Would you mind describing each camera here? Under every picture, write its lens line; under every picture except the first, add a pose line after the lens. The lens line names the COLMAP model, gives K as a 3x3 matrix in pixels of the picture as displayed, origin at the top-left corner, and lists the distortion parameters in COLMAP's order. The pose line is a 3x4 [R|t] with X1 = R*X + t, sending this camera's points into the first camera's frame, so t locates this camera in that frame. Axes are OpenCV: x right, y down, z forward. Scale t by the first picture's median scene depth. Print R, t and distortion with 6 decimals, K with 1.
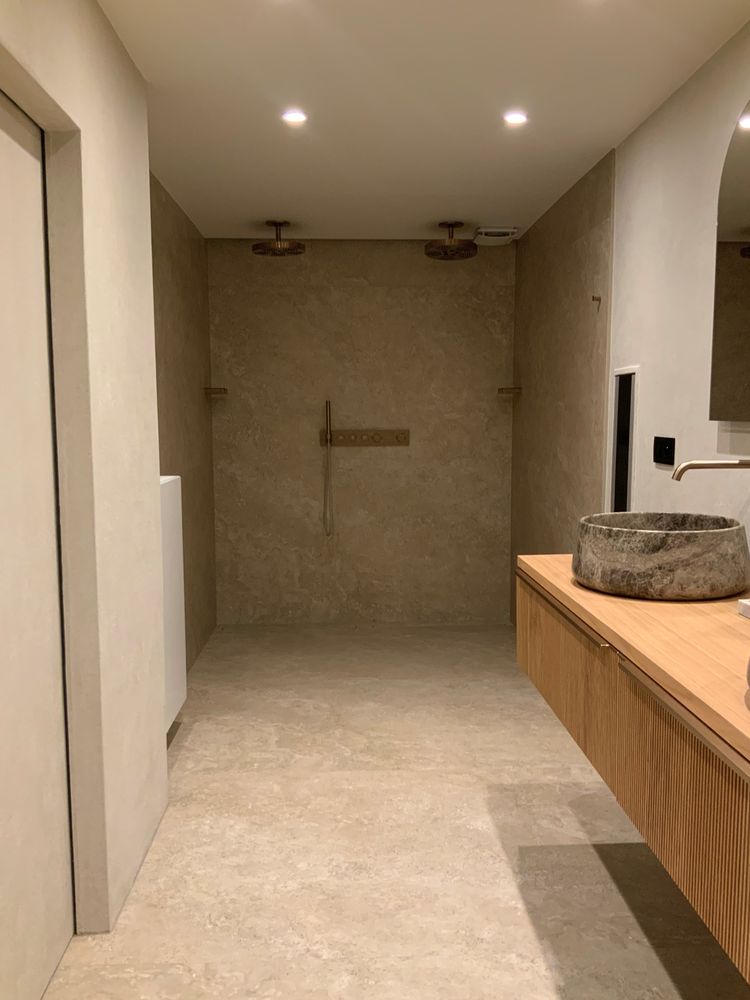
lens RADIAL K [[817.7, 0, 375.0], [0, 817.7, 500.0], [0, 0, 1]] dist [0.105500, -0.242415]
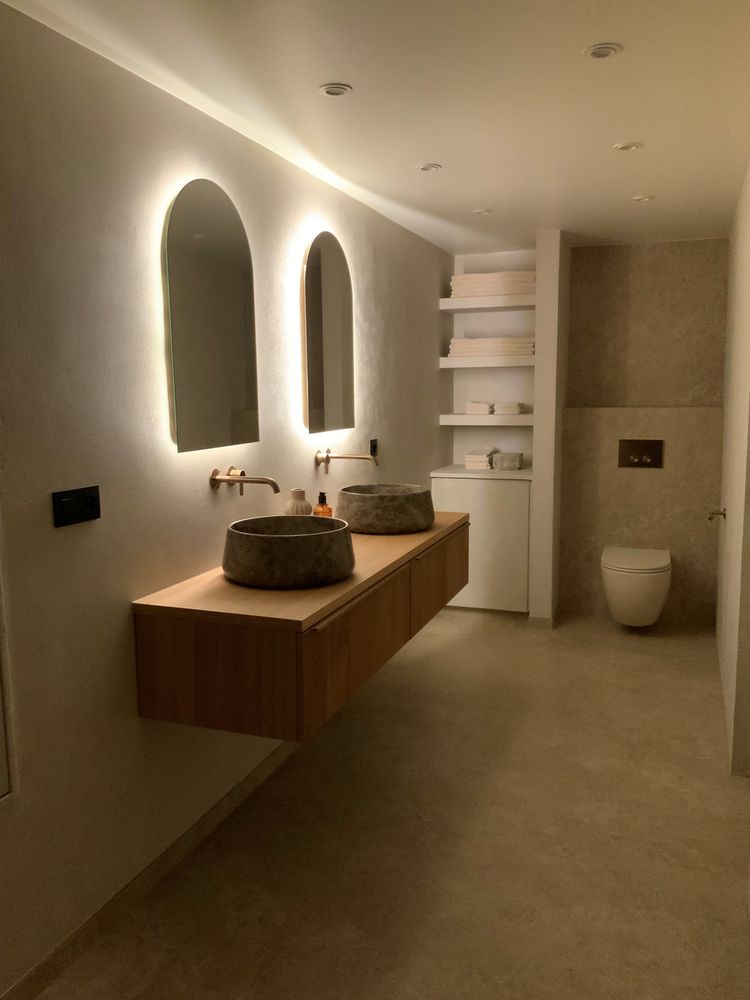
lens RADIAL K [[817.7, 0, 375.0], [0, 817.7, 500.0], [0, 0, 1]] dist [0.105500, -0.242415]
pose [[-0.925038, -0.038830, 0.377884, -0.103776], [0.056028, 0.969936, 0.236821, -0.124407], [-0.375719, 0.240241, -0.895053, 0.852309]]
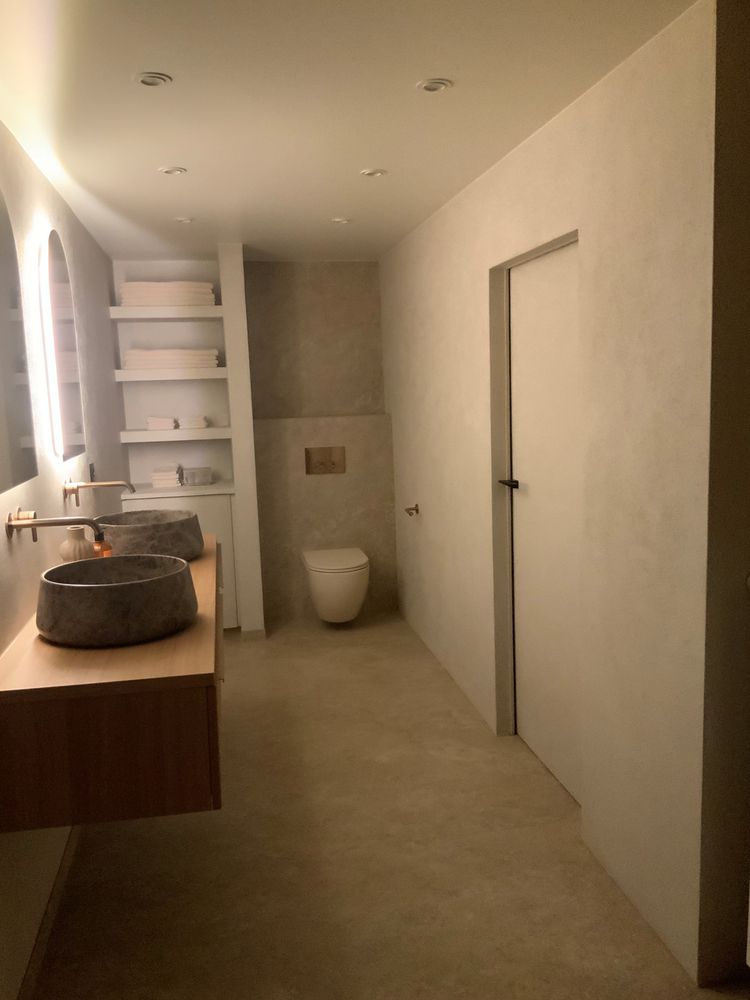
lens RADIAL K [[817.7, 0, 375.0], [0, 817.7, 500.0], [0, 0, 1]] dist [0.105500, -0.242415]
pose [[-0.988415, 0.057134, -0.140612, 0.063497], [0.020730, 0.968581, 0.247833, -0.134692], [0.150354, 0.242047, -0.958544, 0.856606]]
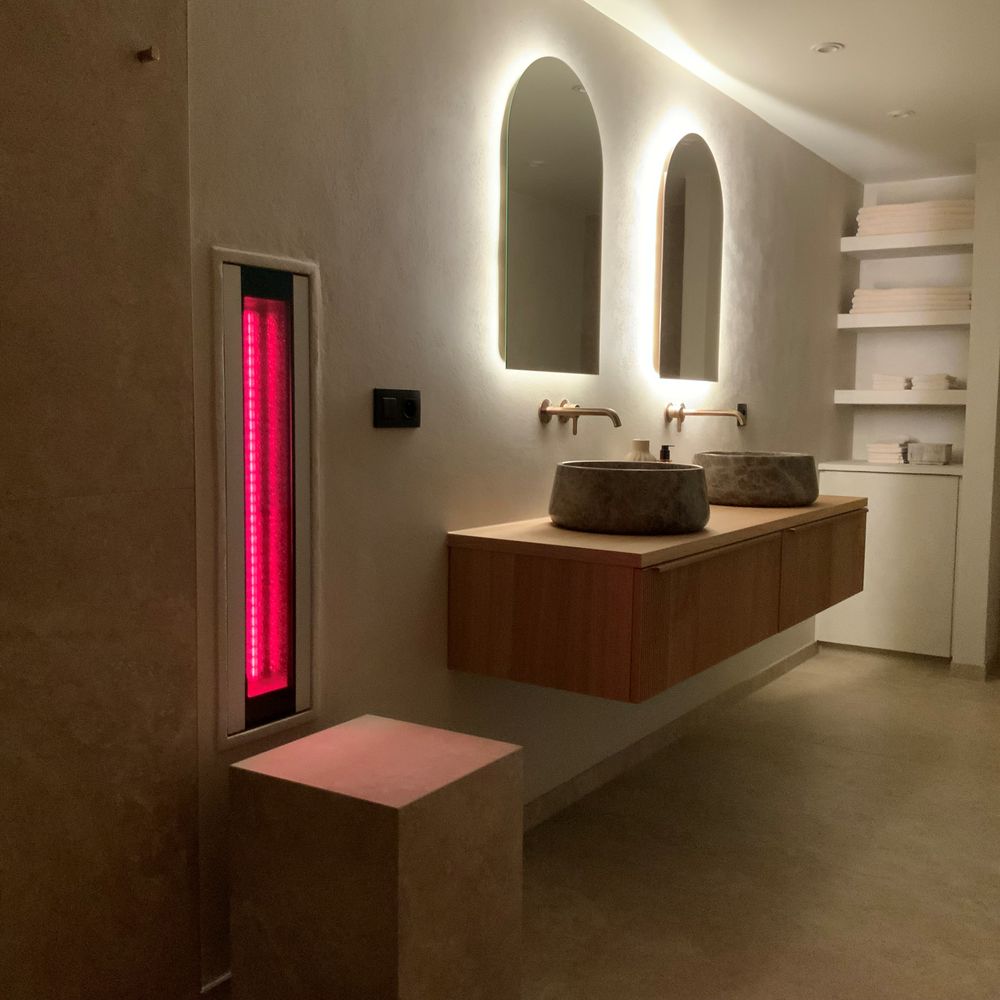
lens RADIAL K [[1093.1, 0, 500.0], [0, 1093.1, 500.0], [0, 0, 1]] dist [0.122992, -0.300769]
pose [[-0.817682, -0.055925, 0.572947, -0.131890], [0.053932, 0.983451, 0.172963, -0.074477], [-0.573138, 0.172329, -0.801134, 0.914031]]
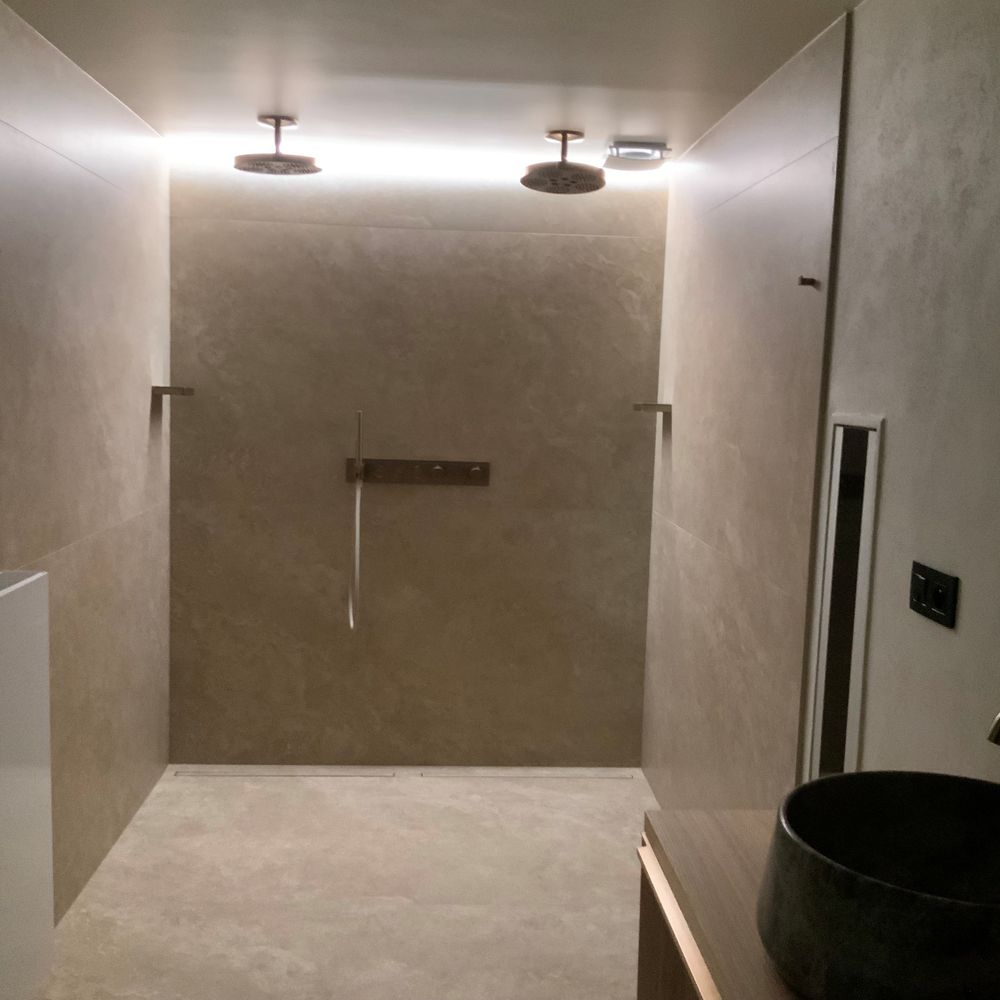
lens RADIAL K [[1093.1, 0, 500.0], [0, 1093.1, 500.0], [0, 0, 1]] dist [0.122992, -0.300769]
pose [[0.999176, 0.034589, 0.021240, 0.033216], [-0.034667, 0.999393, 0.003329, -0.060538], [-0.021112, -0.004063, 0.999769, 0.169181]]
